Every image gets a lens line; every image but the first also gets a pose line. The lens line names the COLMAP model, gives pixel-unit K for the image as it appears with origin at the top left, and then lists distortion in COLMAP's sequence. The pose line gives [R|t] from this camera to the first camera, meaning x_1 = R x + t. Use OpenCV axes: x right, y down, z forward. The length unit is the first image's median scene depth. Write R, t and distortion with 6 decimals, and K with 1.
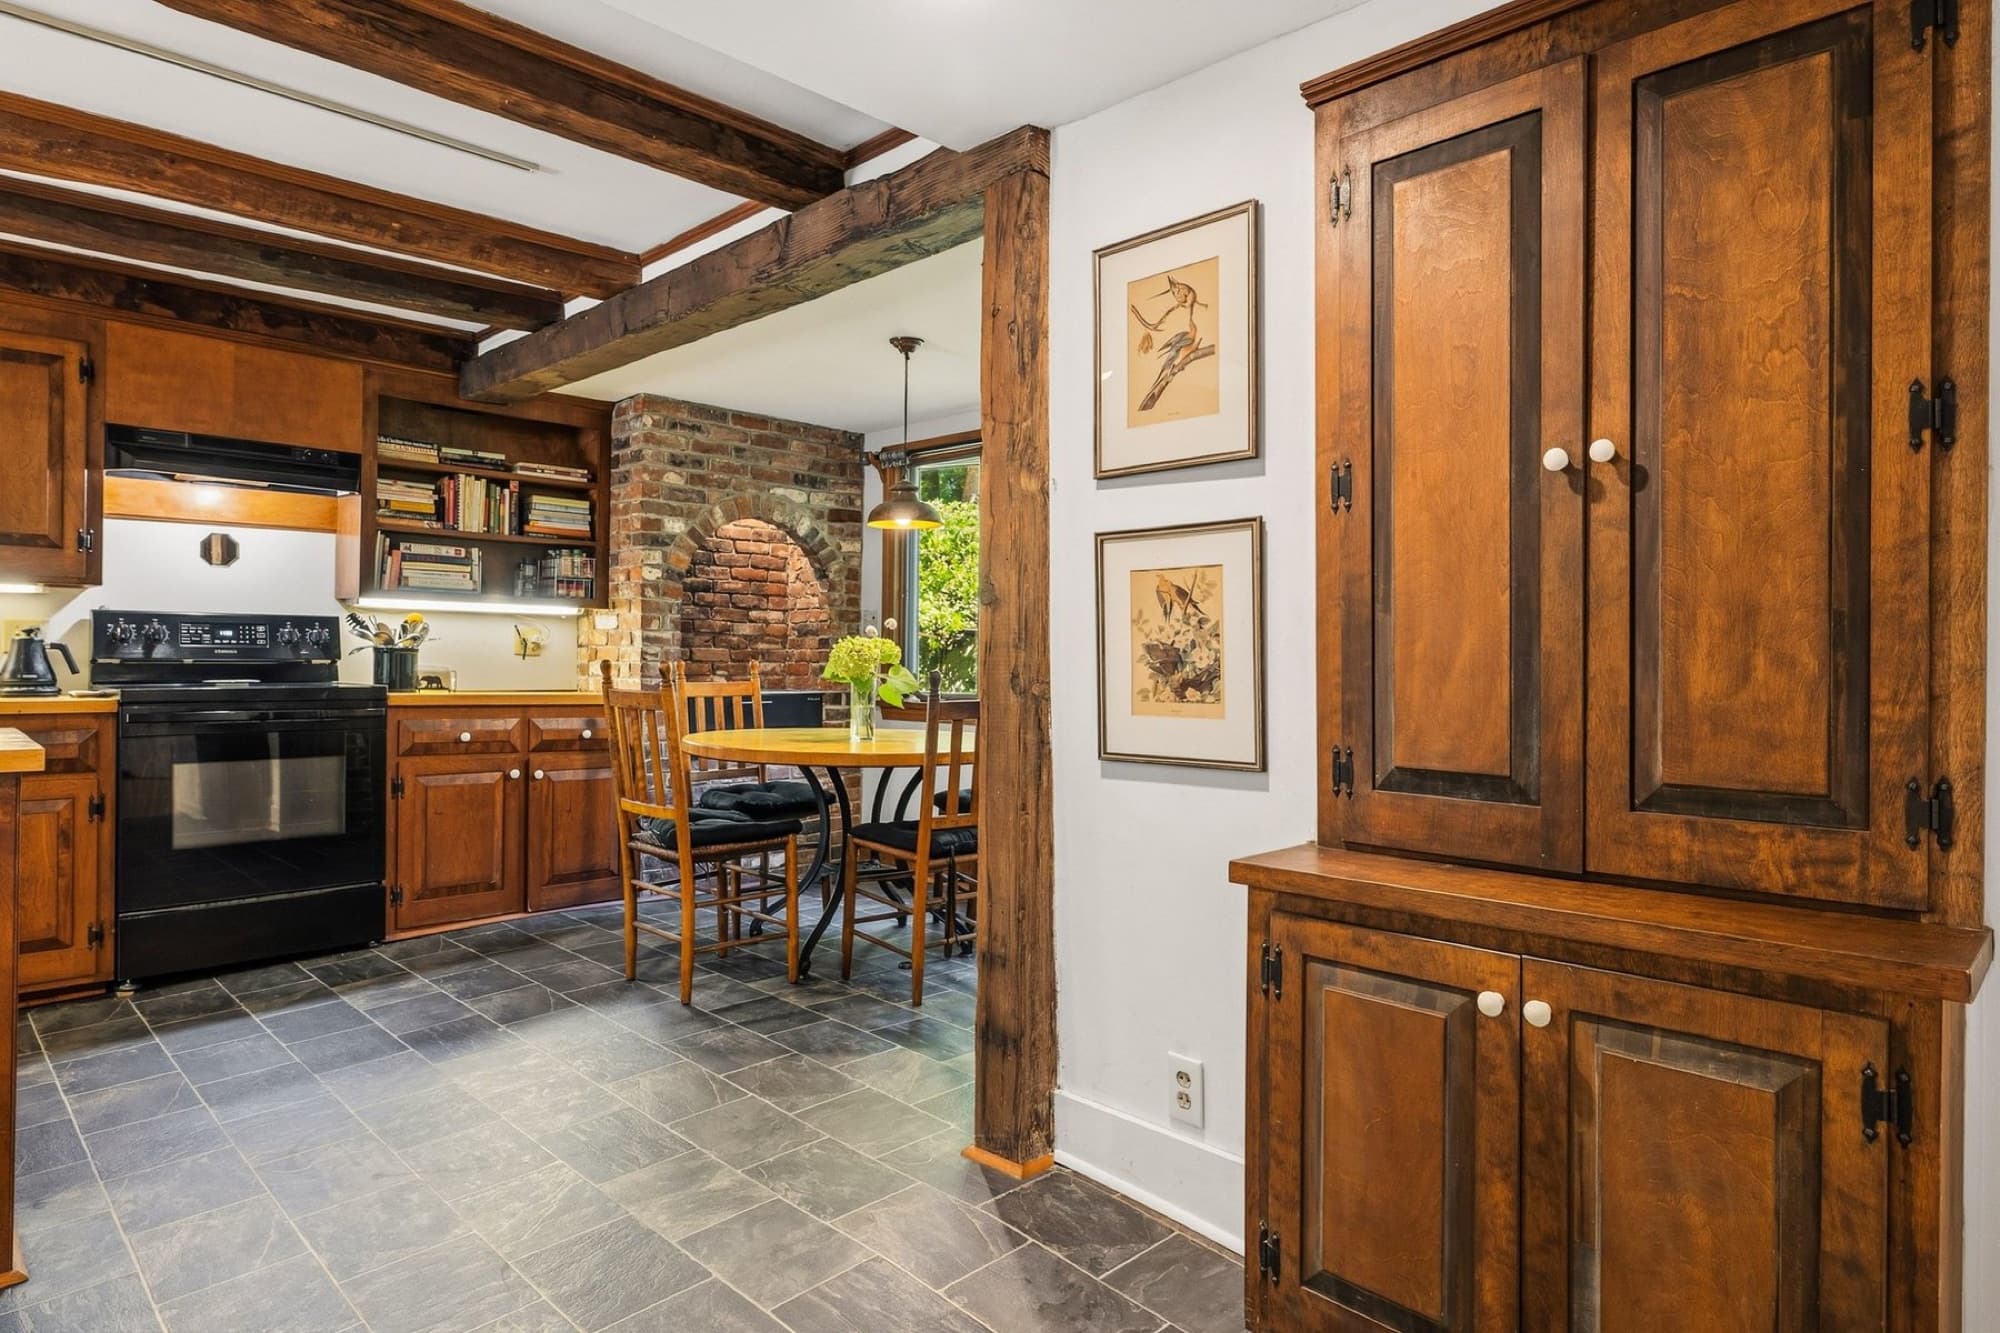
lens RADIAL K [[1132.2, 0, 960.2], [0, 1132.2, 654.0], [0, 0, 1]] dist [0.000190, -0.000109]
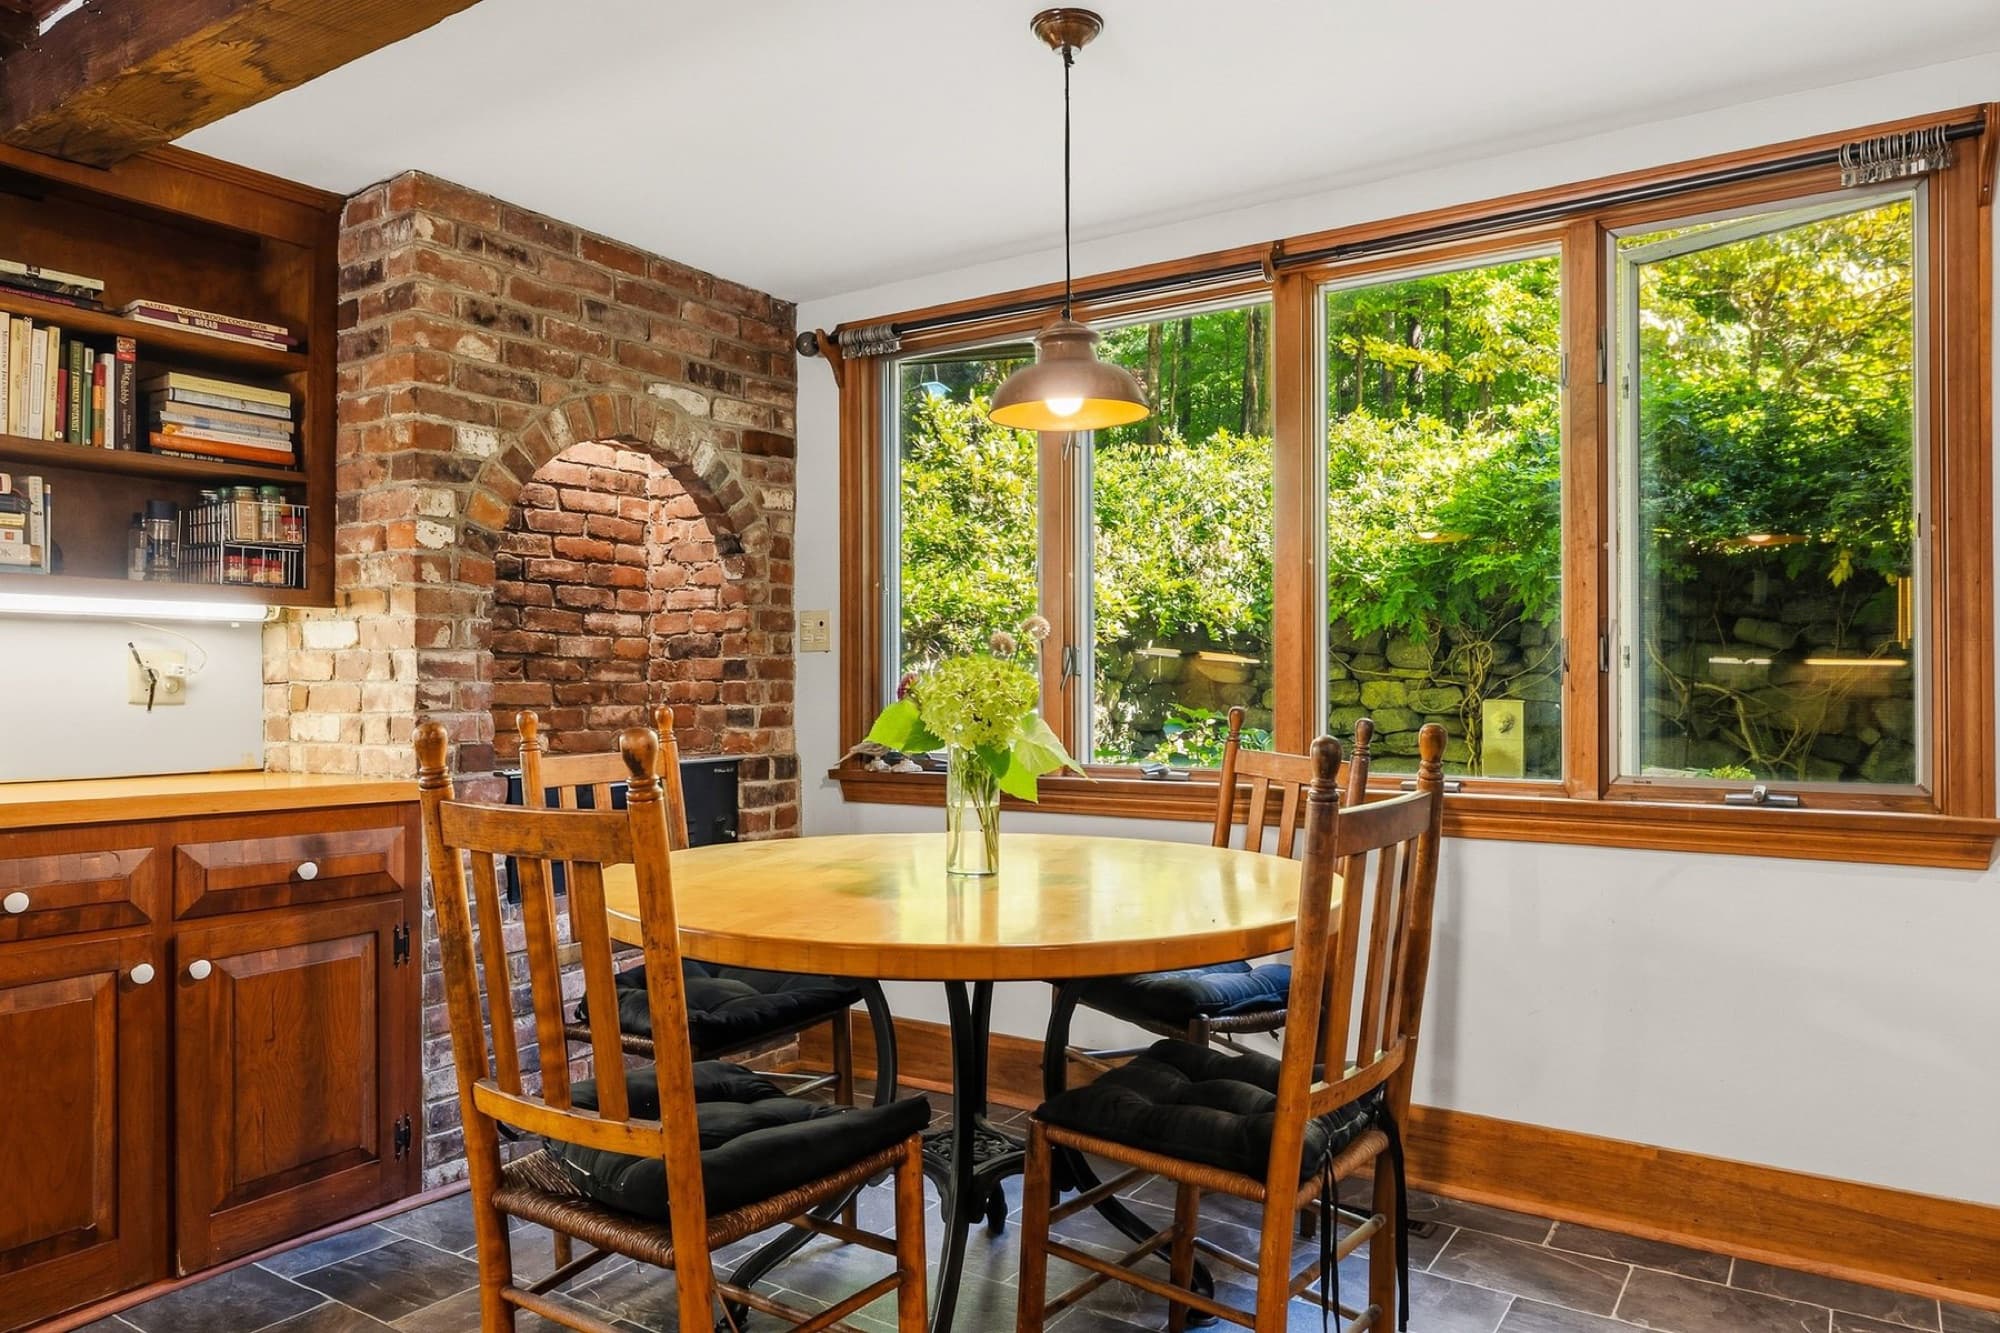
lens RADIAL K [[1368.9, 0, 1000.0], [0, 1368.9, 666.5], [0, 0, 1]] dist [0.001217, -0.000502]
pose [[0.977616, -0.014013, 0.209931, -0.155856], [0.015667, 0.999858, -0.006218, -0.005680], [-0.209814, 0.009368, 0.977697, 0.357480]]
